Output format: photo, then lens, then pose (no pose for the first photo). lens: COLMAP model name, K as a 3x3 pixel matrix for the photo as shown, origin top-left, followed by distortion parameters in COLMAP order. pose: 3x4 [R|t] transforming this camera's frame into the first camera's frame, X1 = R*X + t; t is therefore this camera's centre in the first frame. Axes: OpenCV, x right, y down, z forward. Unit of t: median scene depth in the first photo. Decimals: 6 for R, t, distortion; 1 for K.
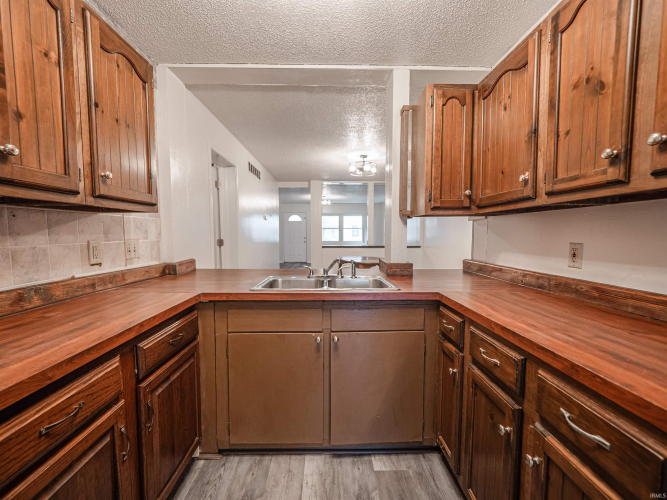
lens RADIAL K [[284.3, 0, 330.6], [0, 284.3, 252.2], [0, 0, 1]] dist [-0.008470, 0.000386]
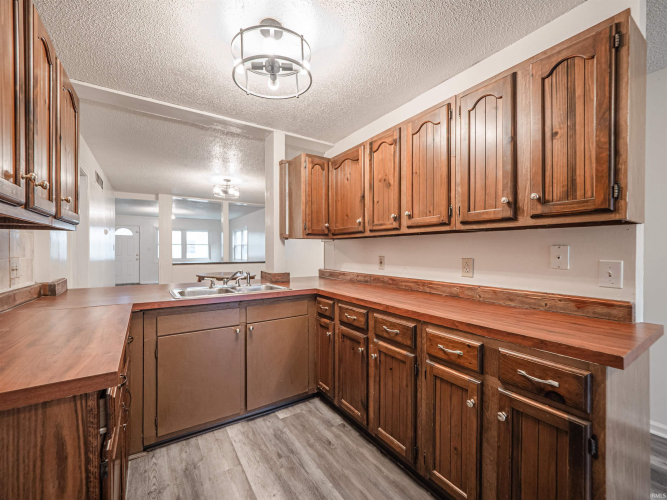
lens RADIAL K [[284.3, 0, 330.6], [0, 284.3, 252.2], [0, 0, 1]] dist [-0.008470, 0.000386]
pose [[0.846357, -0.003546, 0.532604, -0.368298], [0.033658, 0.998335, -0.046839, 0.016522], [-0.531552, 0.057569, 0.845067, -0.362288]]
